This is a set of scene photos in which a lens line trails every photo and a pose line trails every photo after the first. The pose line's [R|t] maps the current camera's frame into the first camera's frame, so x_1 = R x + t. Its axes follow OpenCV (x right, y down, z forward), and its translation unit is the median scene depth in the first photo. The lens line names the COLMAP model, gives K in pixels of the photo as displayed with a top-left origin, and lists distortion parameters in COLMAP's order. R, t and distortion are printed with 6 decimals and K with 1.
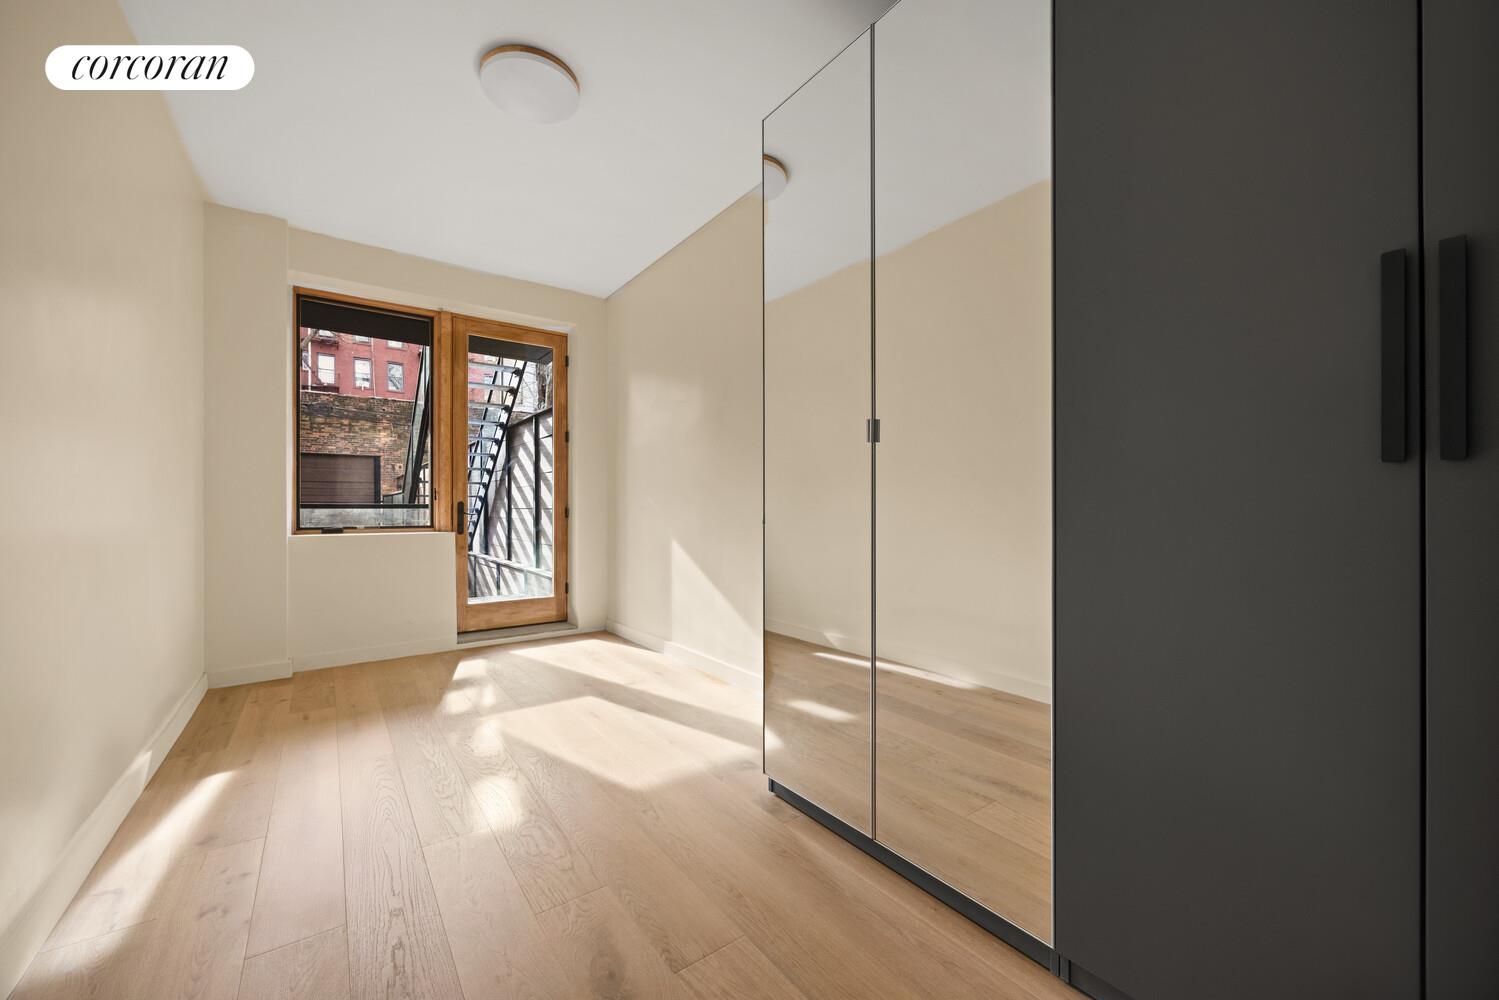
lens RADIAL K [[581.8, 0, 748.6], [0, 581.8, 511.3], [0, 0, 1]] dist [-0.000457, -0.000020]
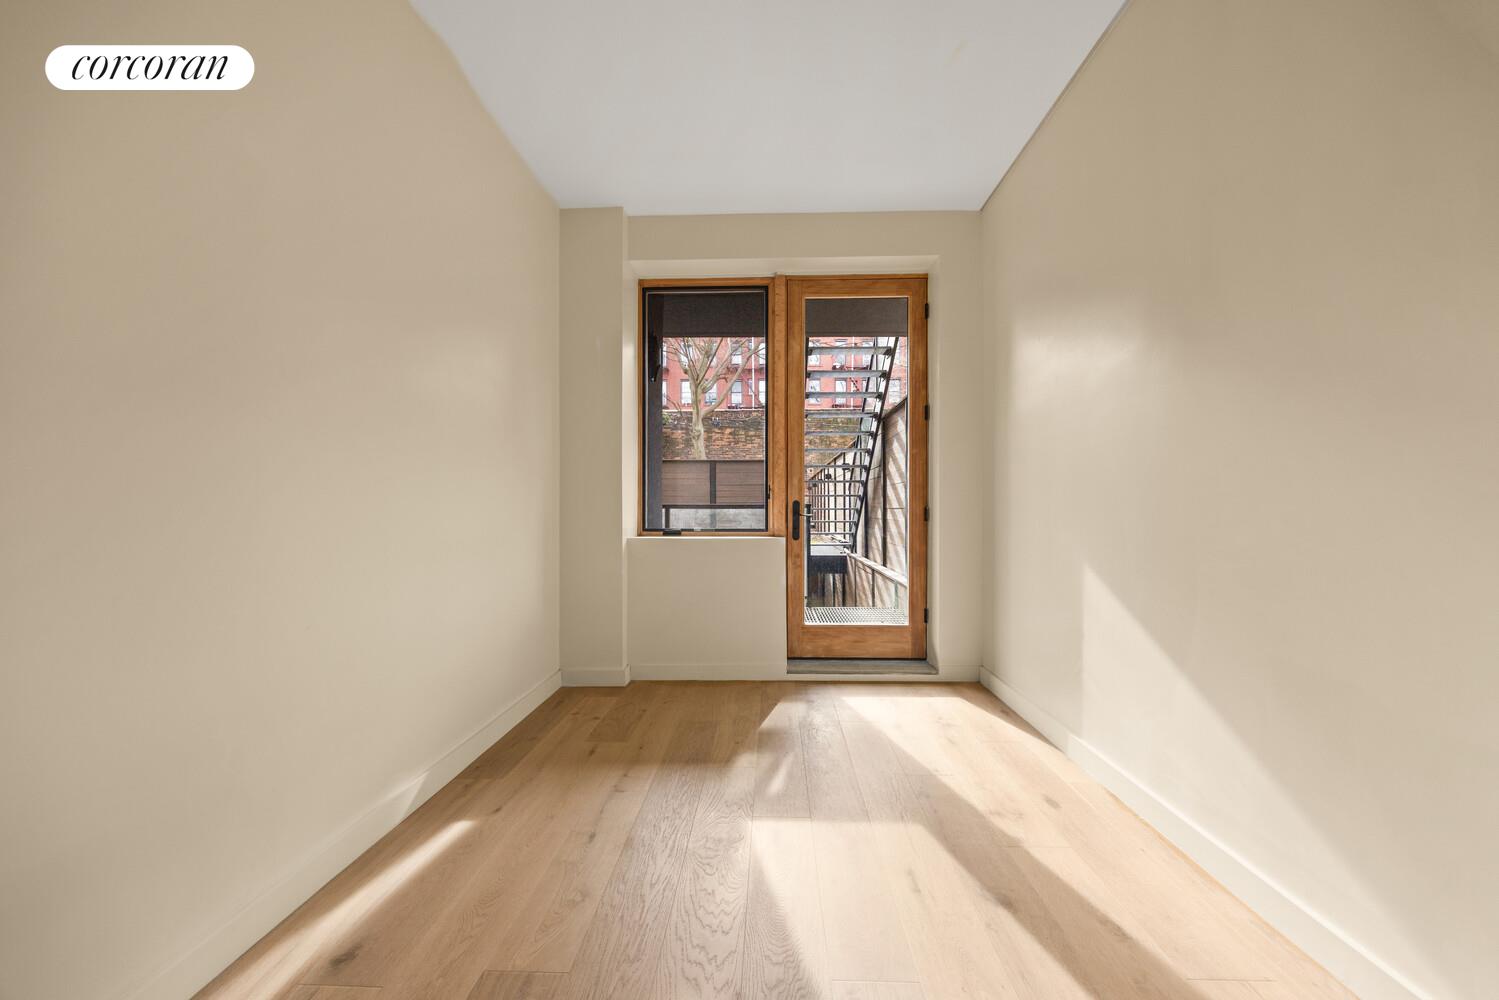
lens RADIAL K [[581.8, 0, 748.6], [0, 581.8, 511.3], [0, 0, 1]] dist [-0.000457, -0.000020]
pose [[0.779903, 0.001819, -0.625898, -0.024075], [-0.001261, 0.999998, 0.001335, -0.002138], [0.625900, -0.000252, 0.779904, 0.279576]]
